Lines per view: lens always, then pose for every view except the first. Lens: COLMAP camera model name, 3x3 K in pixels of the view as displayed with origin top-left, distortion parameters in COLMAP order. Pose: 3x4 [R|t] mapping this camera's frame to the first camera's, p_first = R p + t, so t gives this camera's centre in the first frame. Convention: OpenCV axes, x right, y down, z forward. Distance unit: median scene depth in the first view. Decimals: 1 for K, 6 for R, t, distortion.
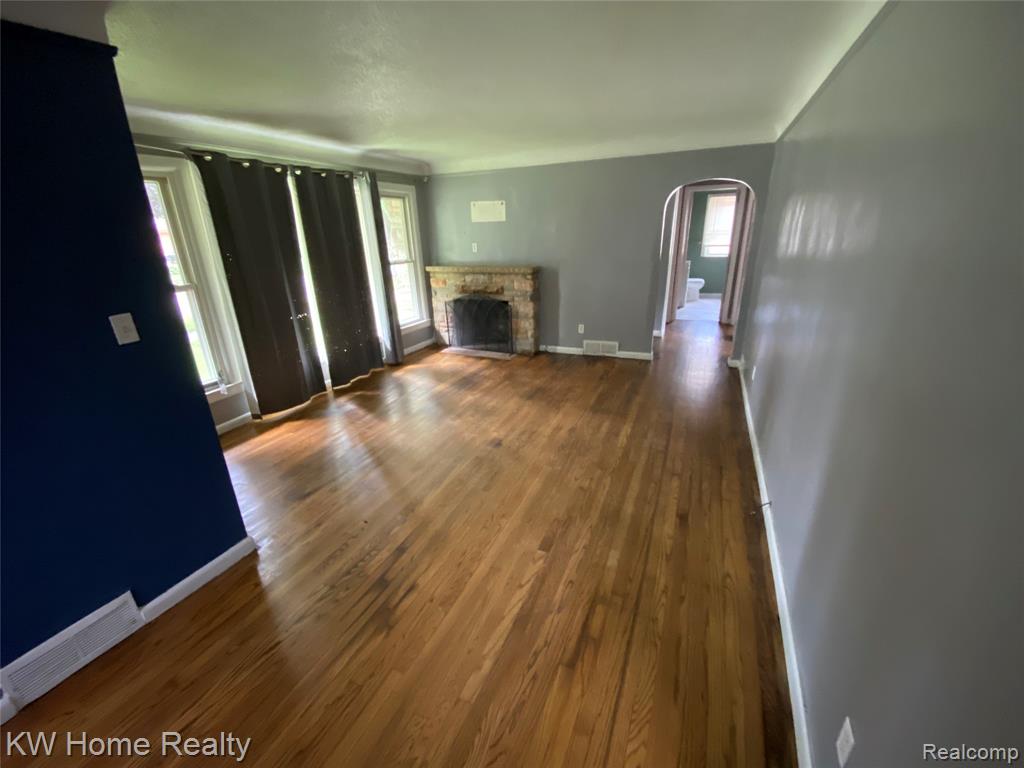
lens RADIAL K [[413.9, 0, 512.0], [0, 413.9, 384.0], [0, 0, 1]] dist [0.020713, -0.020382]
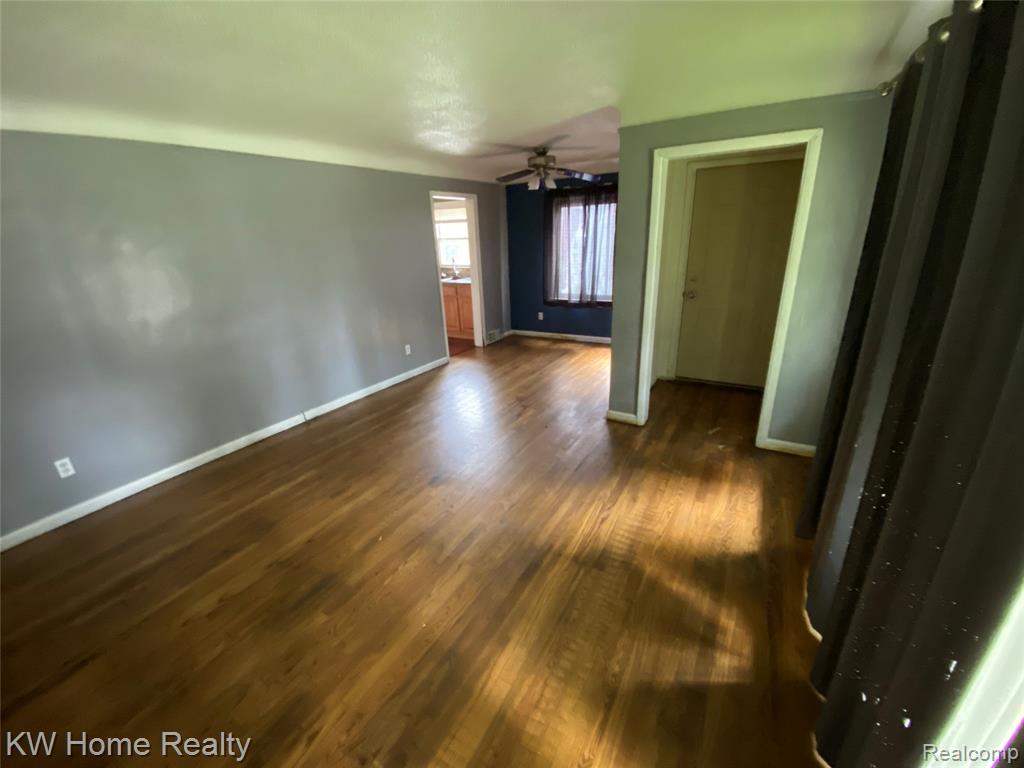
lens RADIAL K [[413.9, 0, 512.0], [0, 413.9, 384.0], [0, 0, 1]] dist [0.020713, -0.020382]
pose [[-0.991463, 0.023117, 0.128323, -0.295104], [0.101507, 0.754548, 0.648347, -0.533759], [-0.081838, 0.655838, -0.750453, 1.410605]]
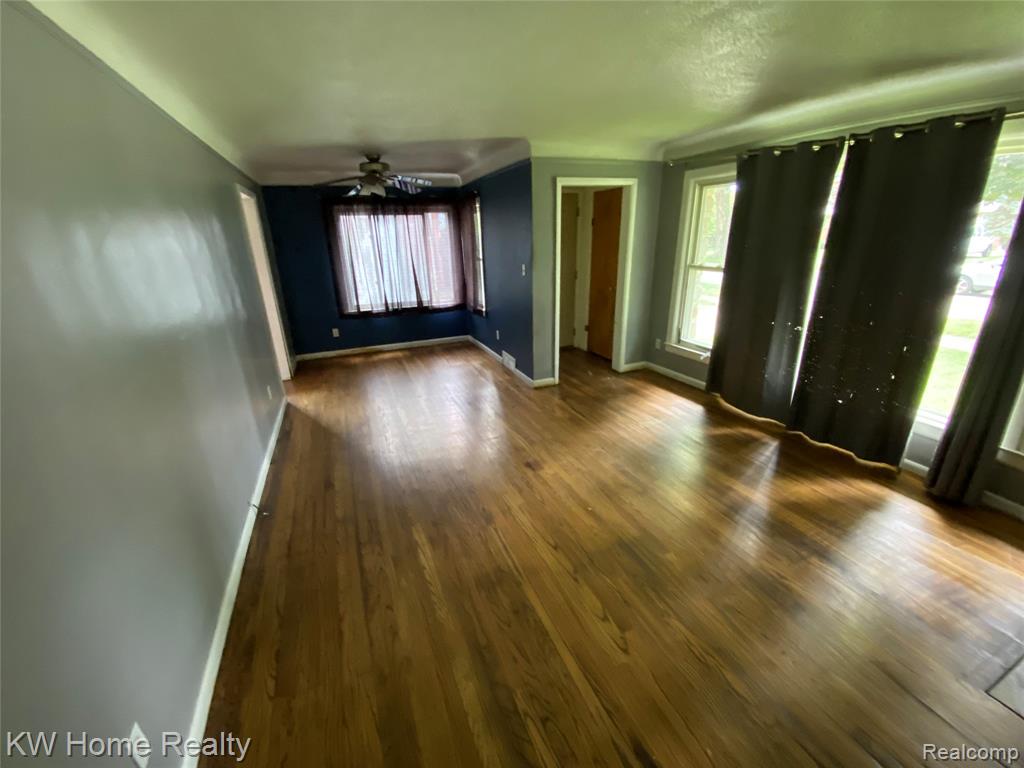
lens RADIAL K [[413.9, 0, 512.0], [0, 413.9, 384.0], [0, 0, 1]] dist [0.020713, -0.020382]
pose [[-0.685097, 0.292936, -0.666956, 0.521656], [-0.210098, 0.797213, 0.565959, -0.484984], [0.697496, 0.527863, -0.484623, 1.227410]]
